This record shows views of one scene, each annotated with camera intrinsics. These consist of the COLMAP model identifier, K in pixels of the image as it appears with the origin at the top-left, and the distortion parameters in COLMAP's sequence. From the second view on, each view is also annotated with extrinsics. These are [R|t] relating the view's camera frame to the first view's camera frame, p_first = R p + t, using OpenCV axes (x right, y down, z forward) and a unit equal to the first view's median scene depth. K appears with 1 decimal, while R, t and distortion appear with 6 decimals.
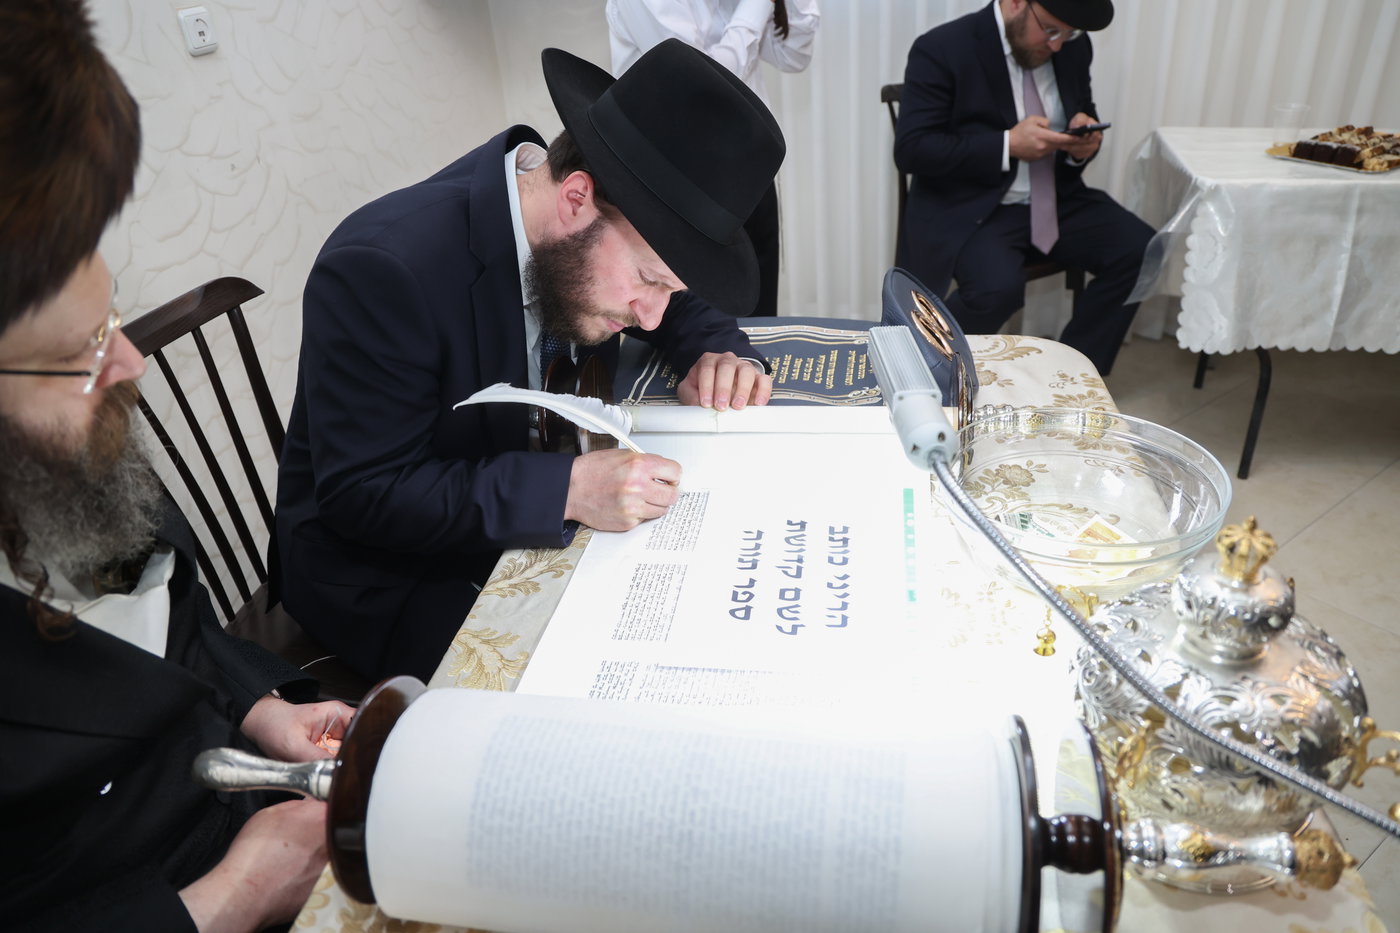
lens RADIAL K [[931.1, 0, 672.4], [0, 931.1, 477.6], [0, 0, 1]] dist [-0.074467, 0.030234]
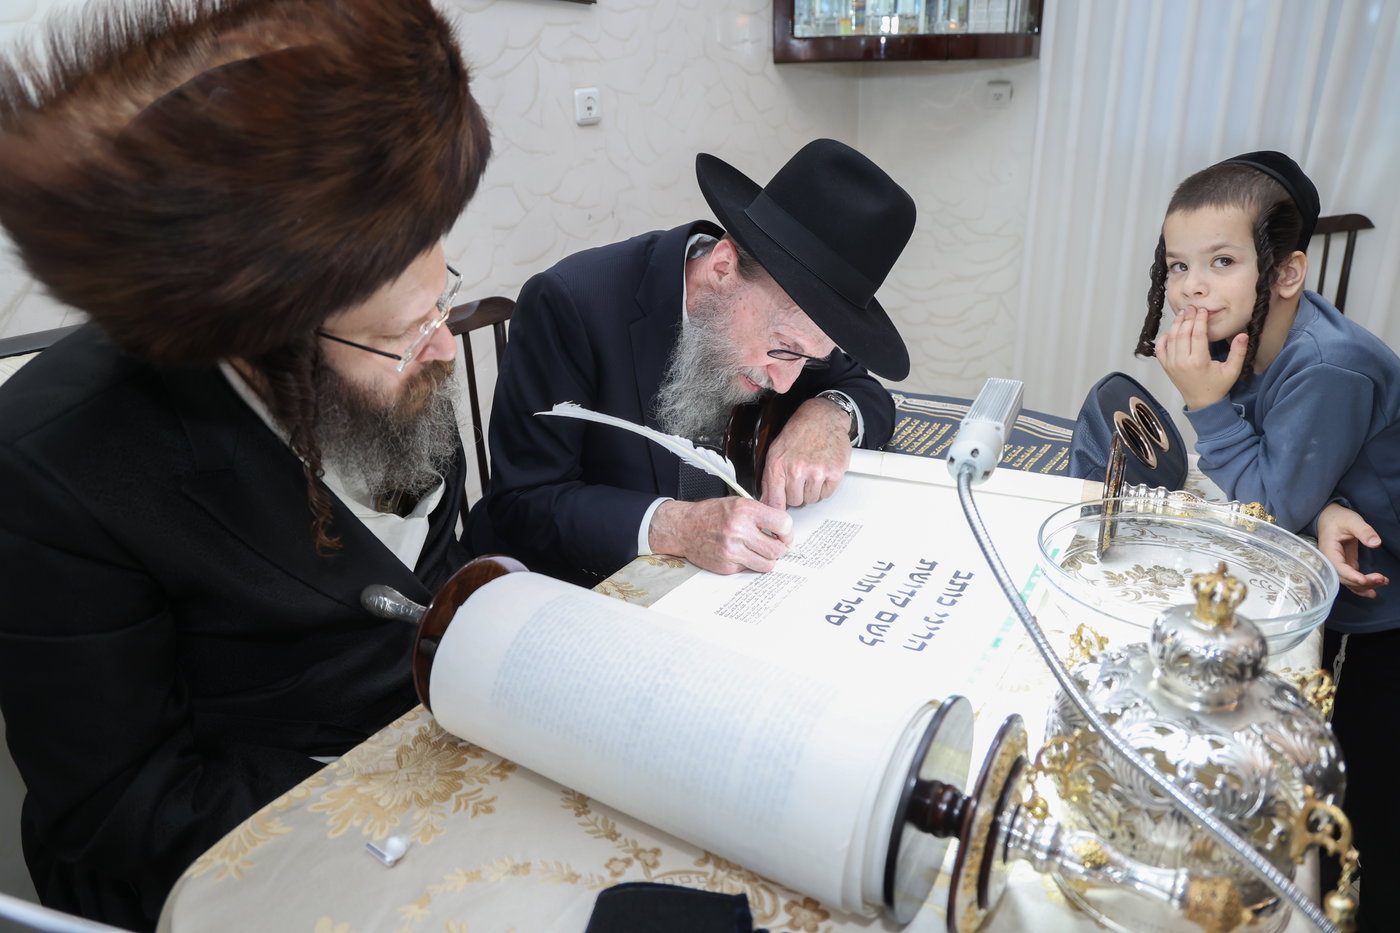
lens RADIAL K [[931.1, 0, 694.7], [0, 931.1, 459.6], [0, 0, 1]] dist [-0.074467, 0.030234]
pose [[0.923922, 0.194497, -0.329453, 0.218032], [-0.235367, 0.967852, -0.088684, 0.088022], [0.301613, 0.159480, 0.939998, -0.104209]]
